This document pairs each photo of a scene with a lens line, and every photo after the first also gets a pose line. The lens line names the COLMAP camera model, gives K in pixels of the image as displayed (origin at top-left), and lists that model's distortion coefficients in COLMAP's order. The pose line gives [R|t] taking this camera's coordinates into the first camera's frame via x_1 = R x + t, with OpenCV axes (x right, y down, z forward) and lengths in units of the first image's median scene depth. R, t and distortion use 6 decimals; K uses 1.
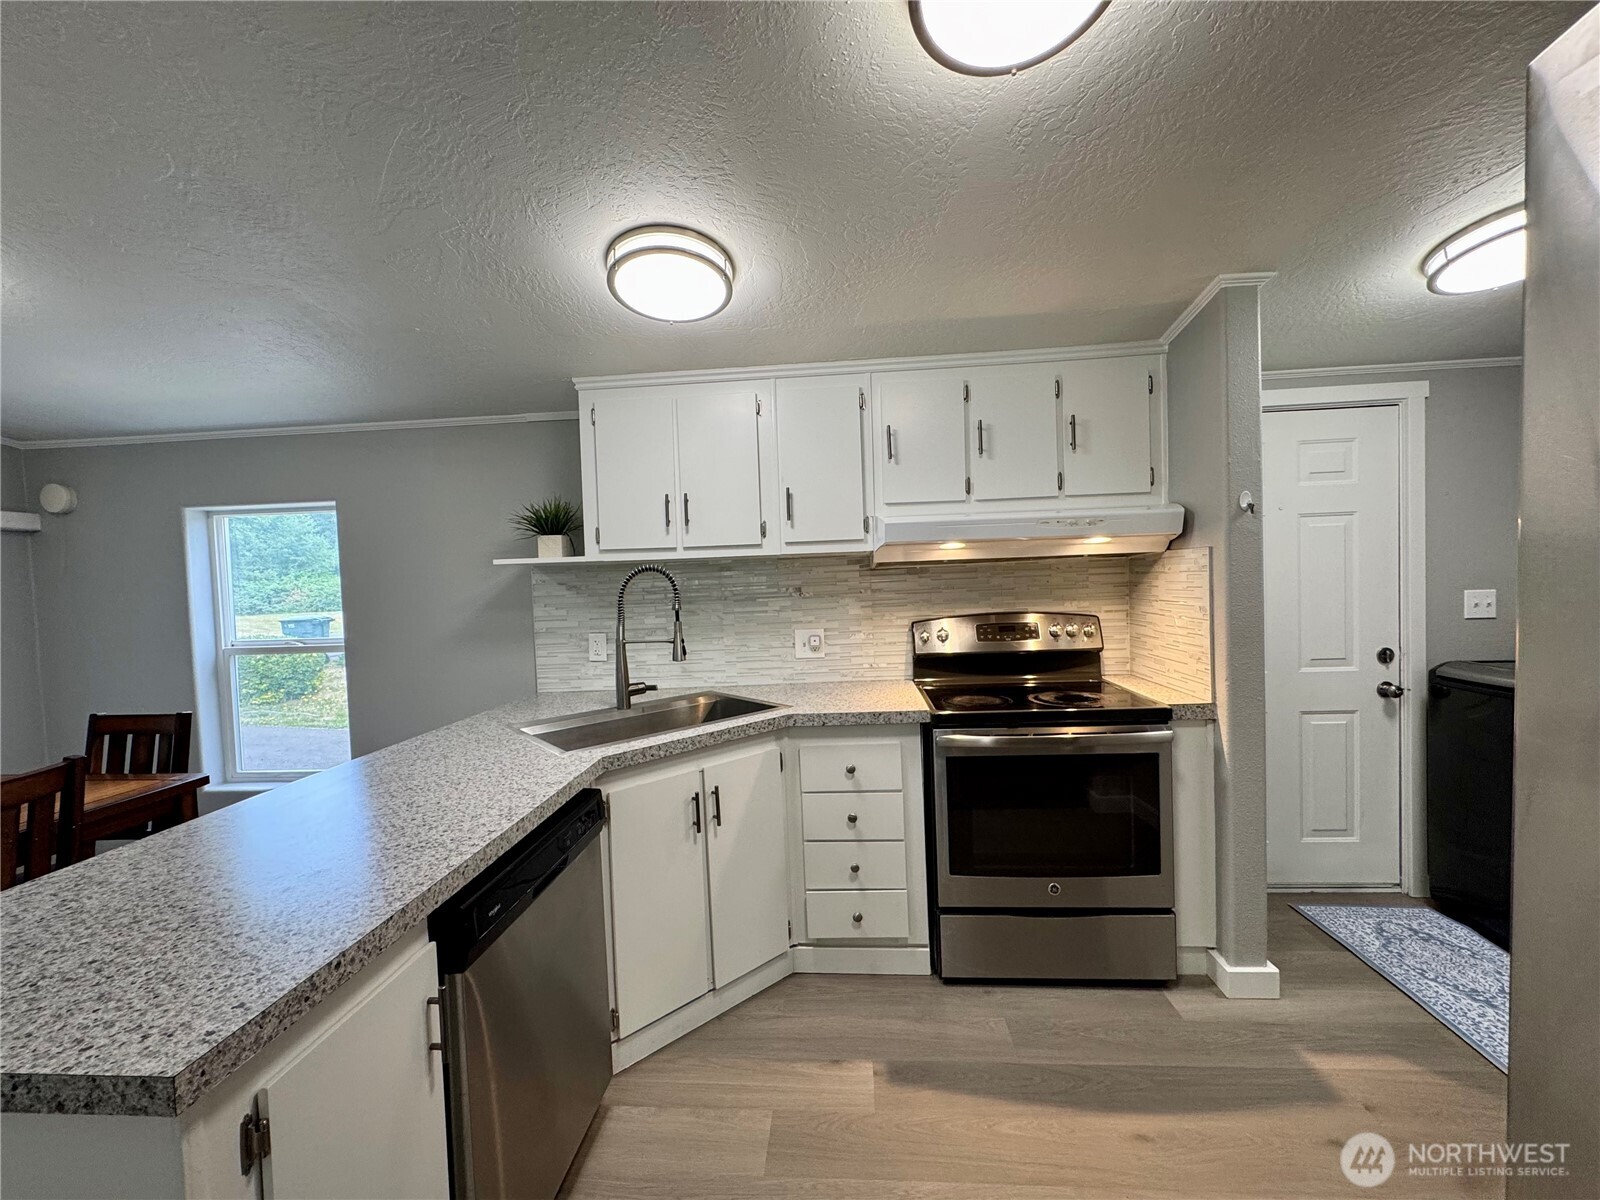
lens RADIAL K [[640.4, 0, 802.5], [0, 640.4, 601.6], [0, 0, 1]] dist [-0.001247, -0.000159]
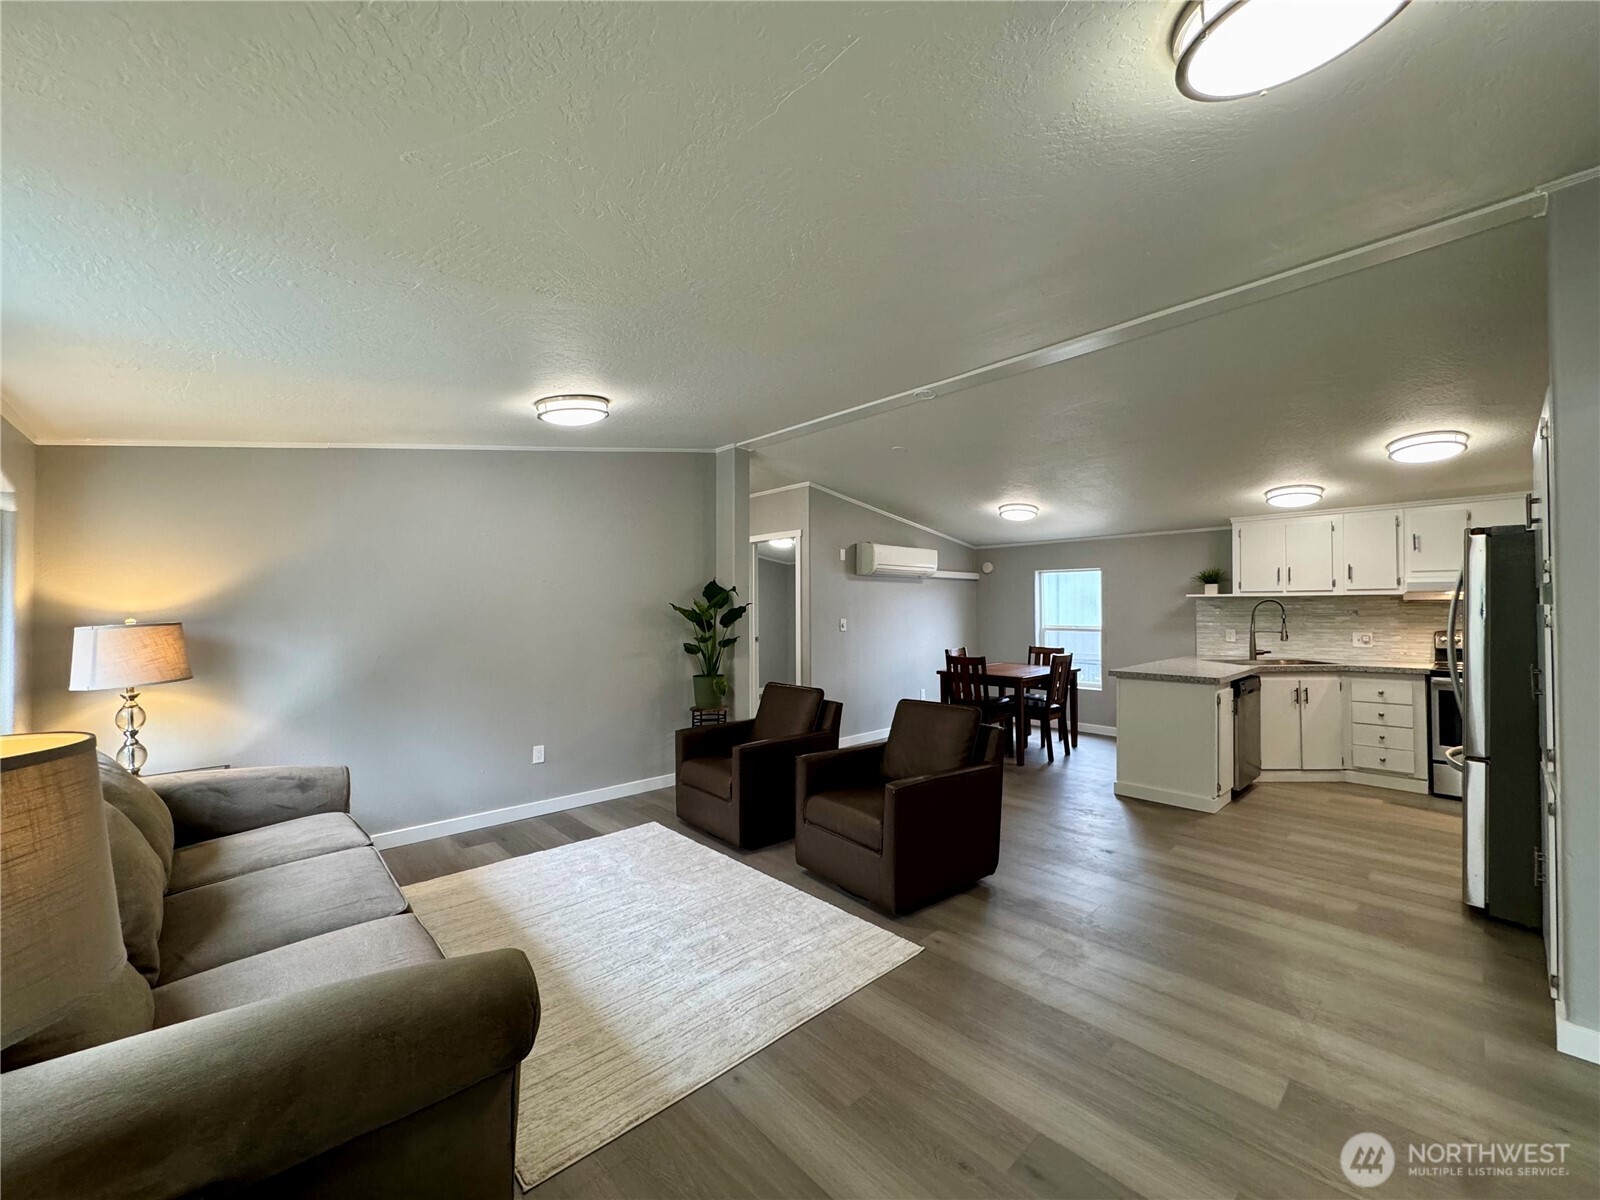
lens RADIAL K [[640.4, 0, 796.9], [0, 640.4, 601.8], [0, 0, 1]] dist [-0.001247, -0.000159]
pose [[0.732412, 0.026422, -0.680349, 0.081956], [-0.044583, 0.998963, -0.009199, 0.050038], [0.679401, 0.037069, 0.732830, -1.804236]]
